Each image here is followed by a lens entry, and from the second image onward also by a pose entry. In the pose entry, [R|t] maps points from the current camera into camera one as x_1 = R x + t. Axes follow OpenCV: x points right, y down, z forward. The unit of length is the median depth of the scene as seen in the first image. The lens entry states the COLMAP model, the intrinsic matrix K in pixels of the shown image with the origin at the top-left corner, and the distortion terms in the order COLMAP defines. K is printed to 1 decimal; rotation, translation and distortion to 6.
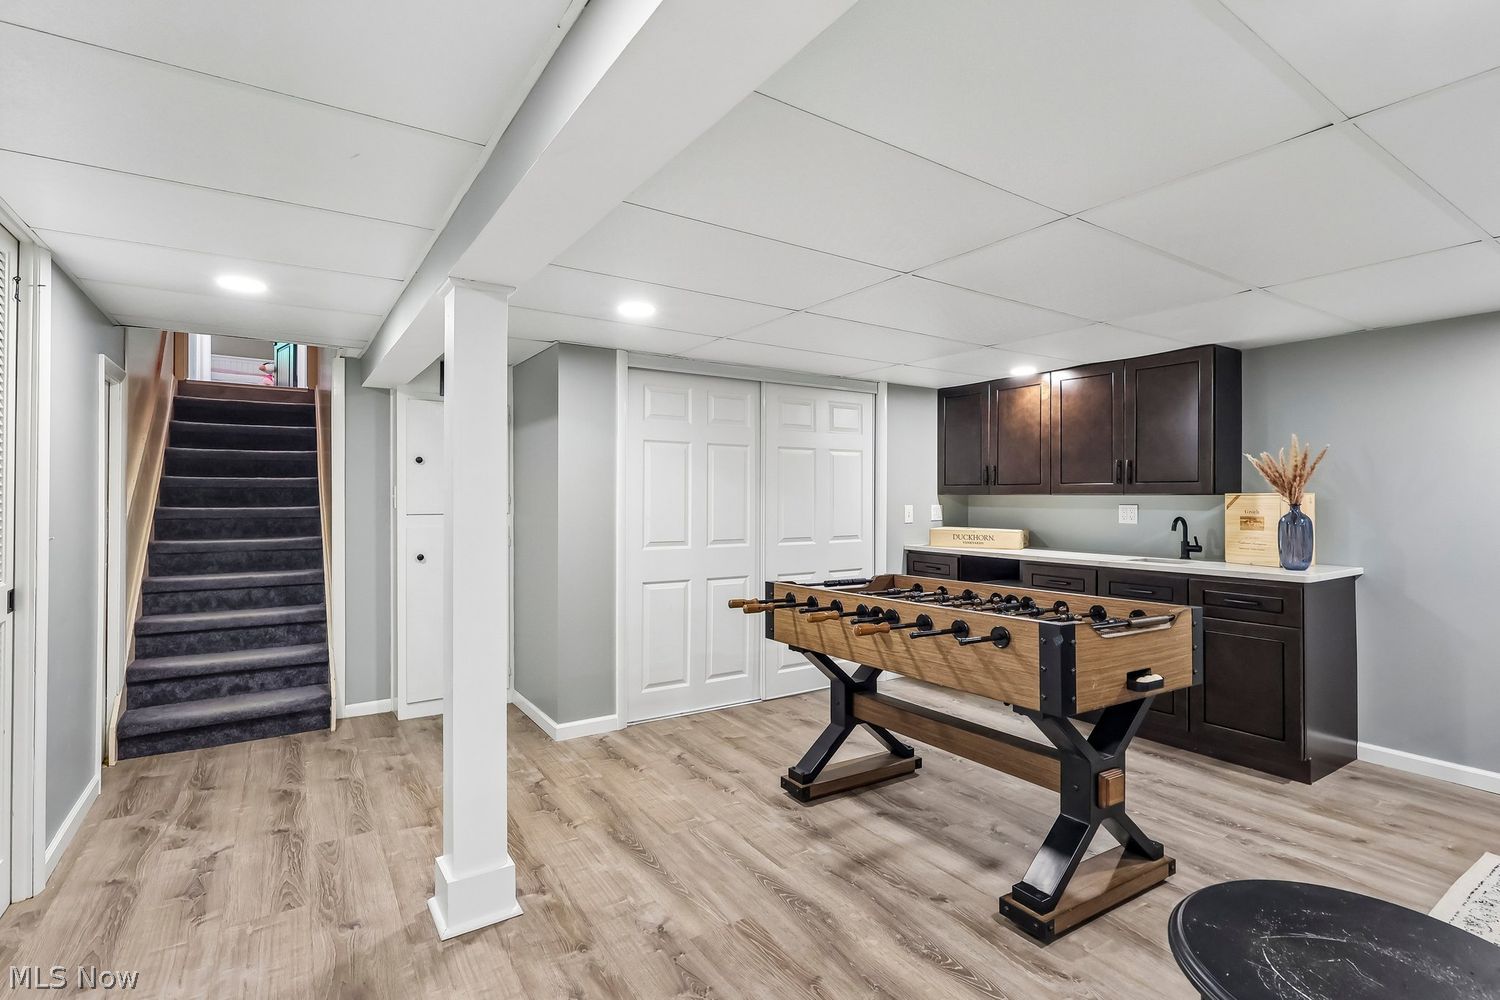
lens RADIAL K [[703.4, 0, 748.5], [0, 703.4, 494.2], [0, 0, 1]] dist [-0.005824, 0.002235]
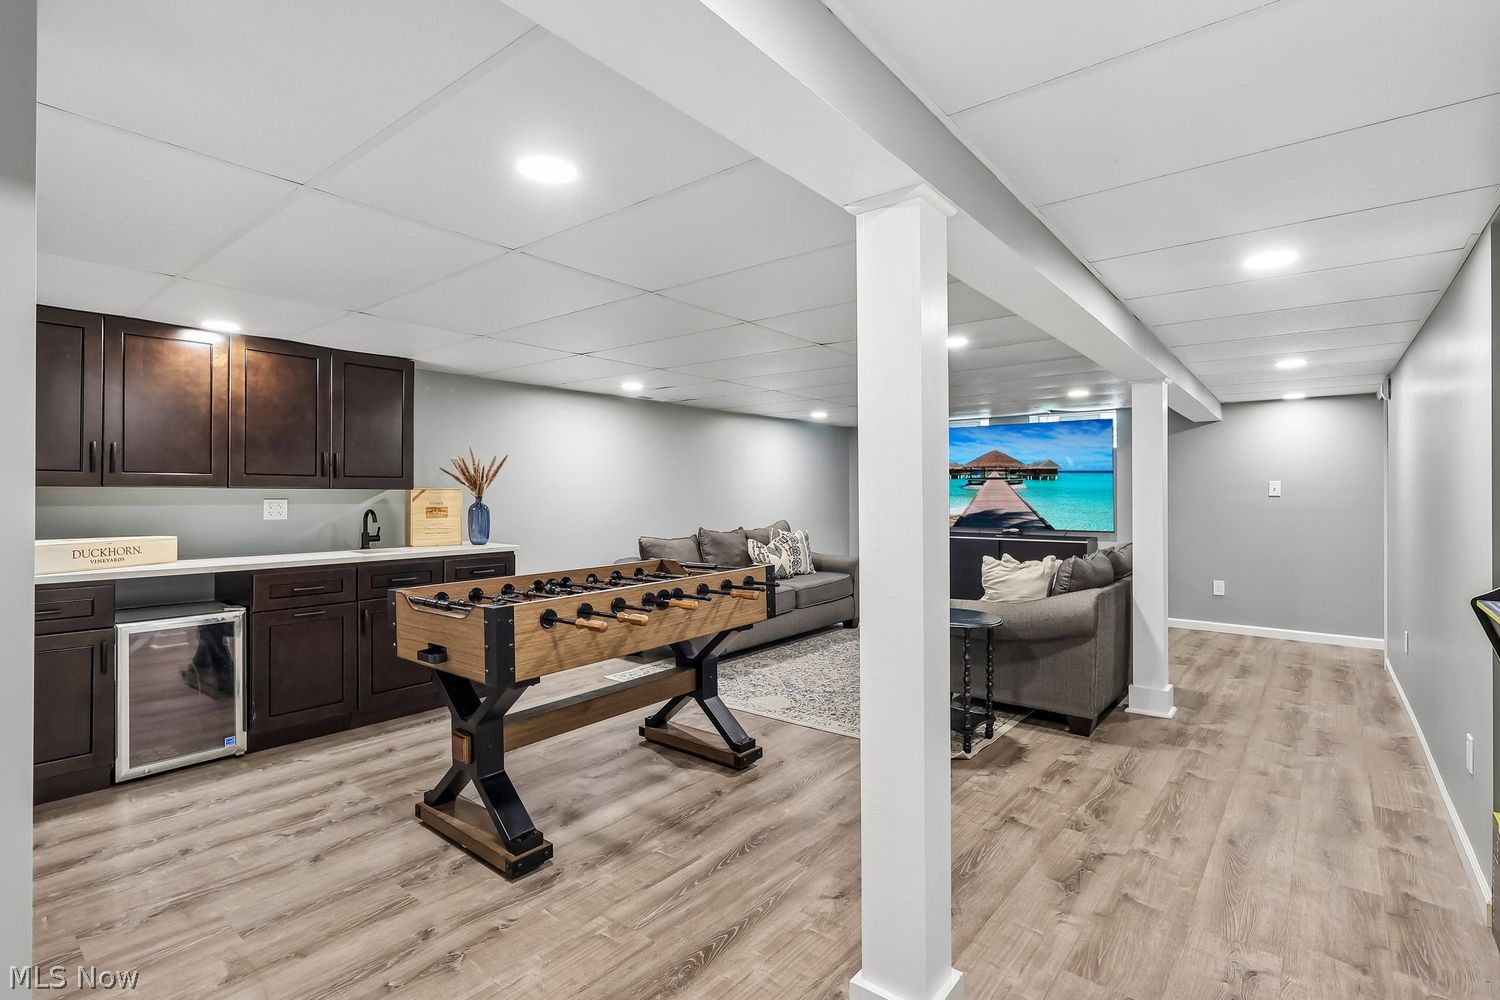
lens RADIAL K [[703.4, 0, 752.6], [0, 703.4, 495.5], [0, 0, 1]] dist [-0.005824, 0.002235]
pose [[-0.302589, -0.002734, 0.953117, -0.630649], [-0.004481, 0.999989, 0.001446, 0.006868], [-0.953111, -0.003833, -0.302598, 0.833617]]
